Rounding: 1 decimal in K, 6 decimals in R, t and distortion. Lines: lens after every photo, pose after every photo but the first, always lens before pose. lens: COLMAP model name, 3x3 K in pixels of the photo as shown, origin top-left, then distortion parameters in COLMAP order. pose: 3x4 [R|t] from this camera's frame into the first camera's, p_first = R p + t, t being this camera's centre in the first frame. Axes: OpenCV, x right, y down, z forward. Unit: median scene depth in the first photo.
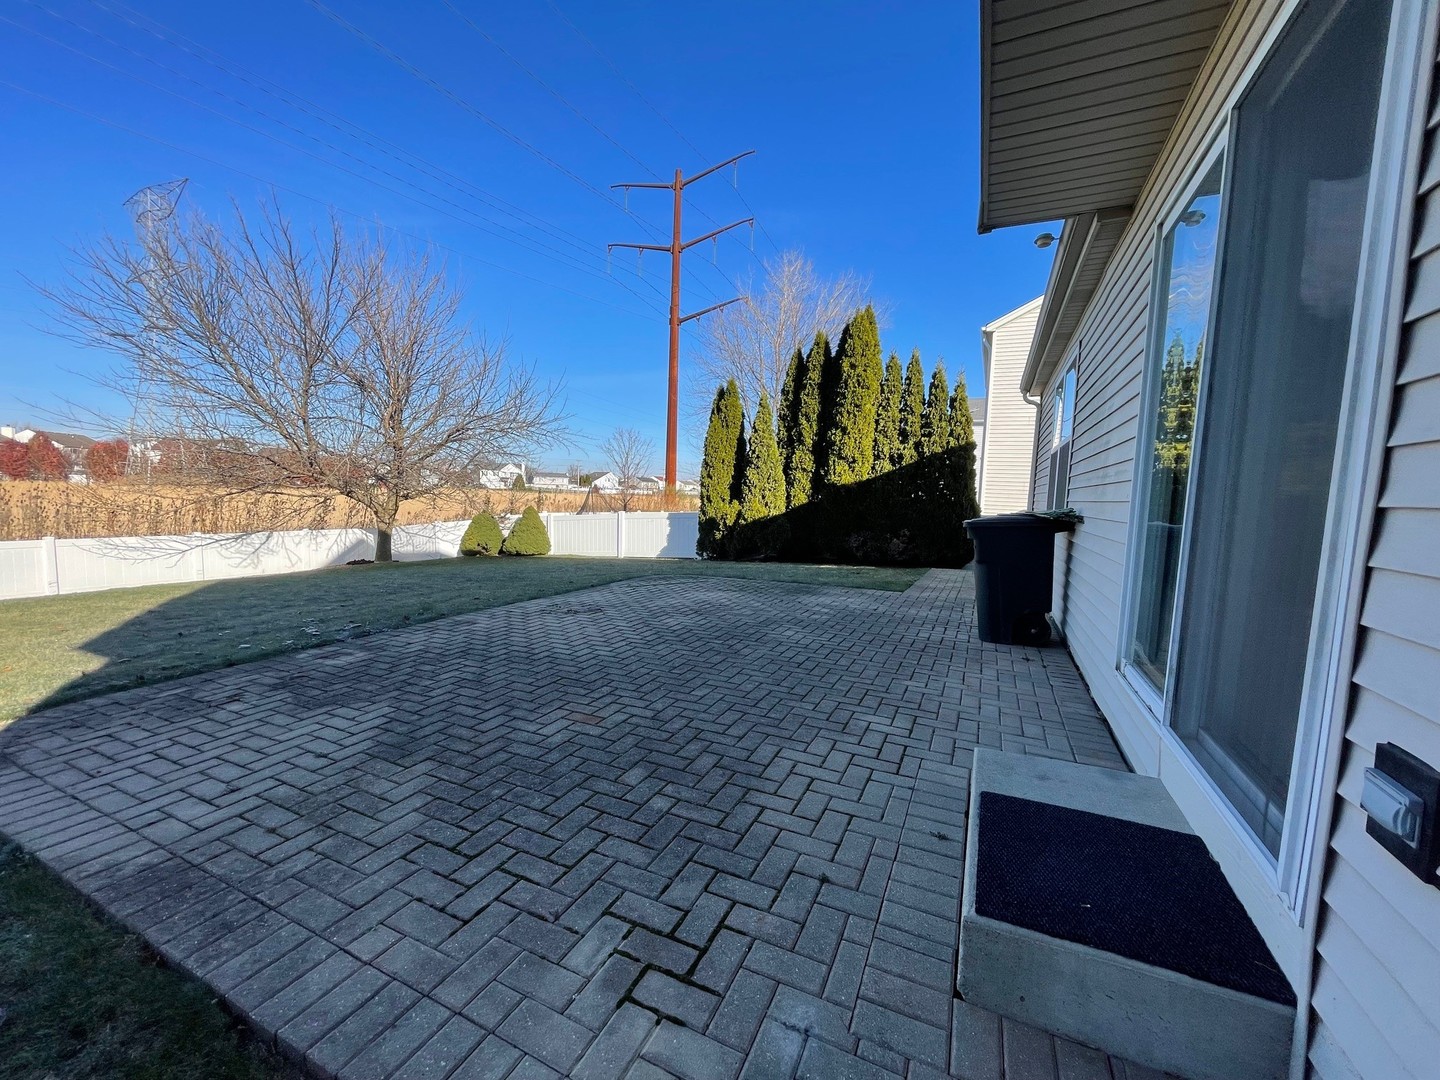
lens RADIAL K [[574.5, 0, 720.0], [0, 574.5, 540.0], [0, 0, 1]] dist [0.000355, 0.000008]
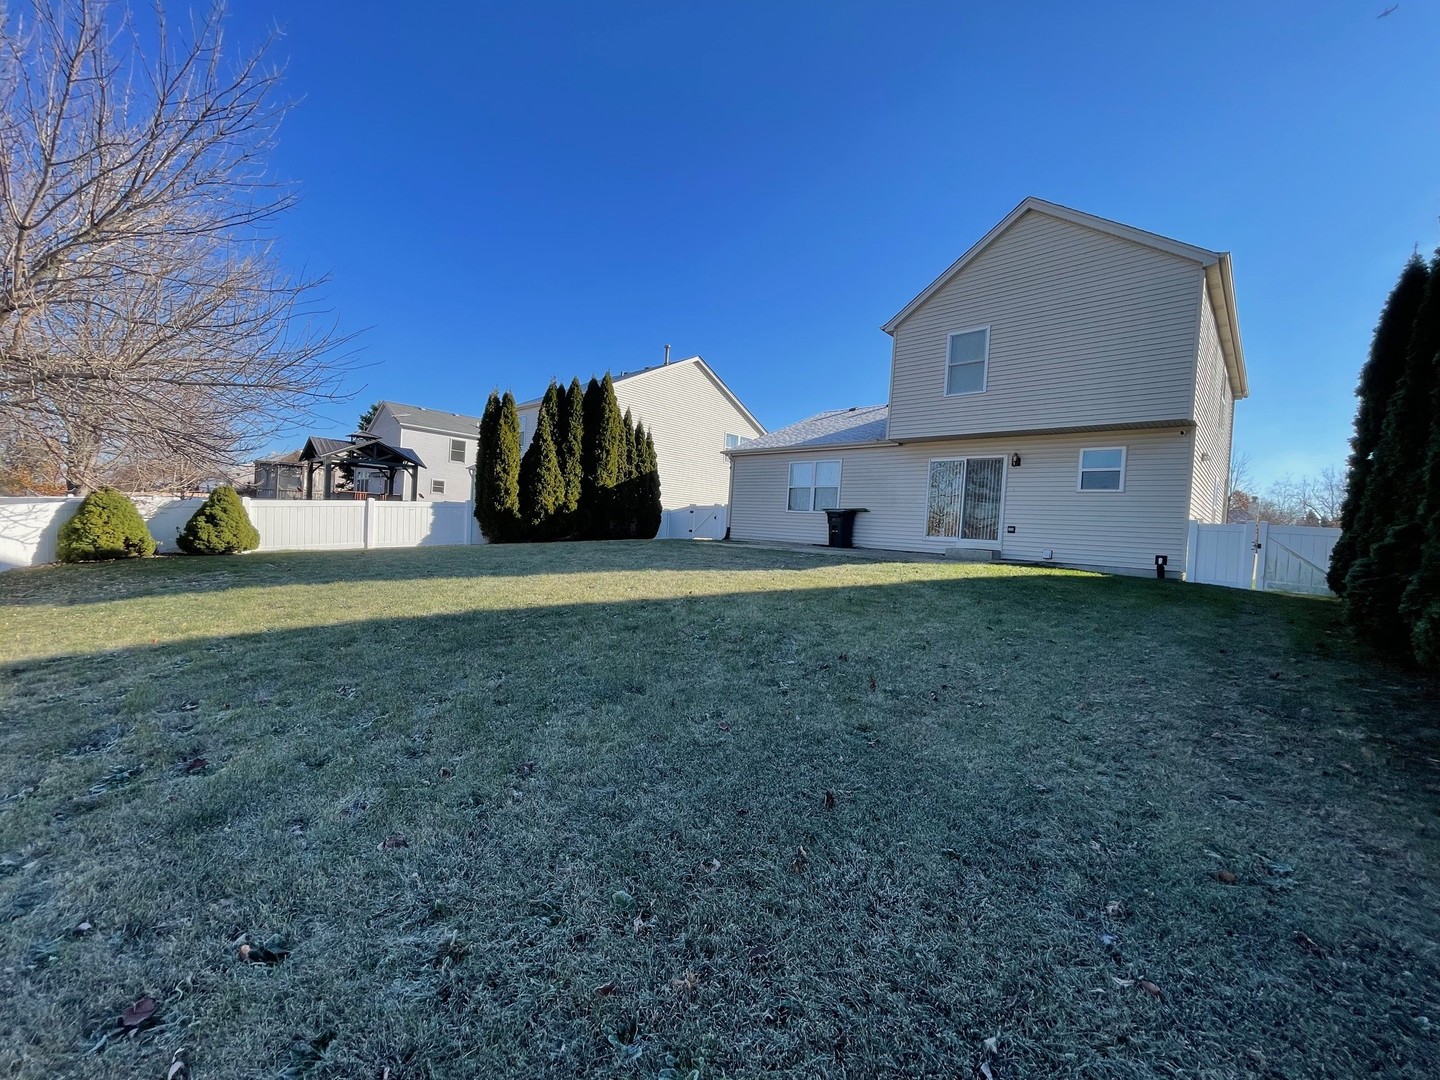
lens RADIAL K [[574.5, 0, 720.0], [0, 574.5, 540.0], [0, 0, 1]] dist [0.000355, 0.000008]
pose [[0.306751, -0.023526, 0.951499, -1.089296], [0.042249, 0.999046, 0.011082, 0.036910], [-0.950852, 0.036801, 0.307452, 0.240912]]
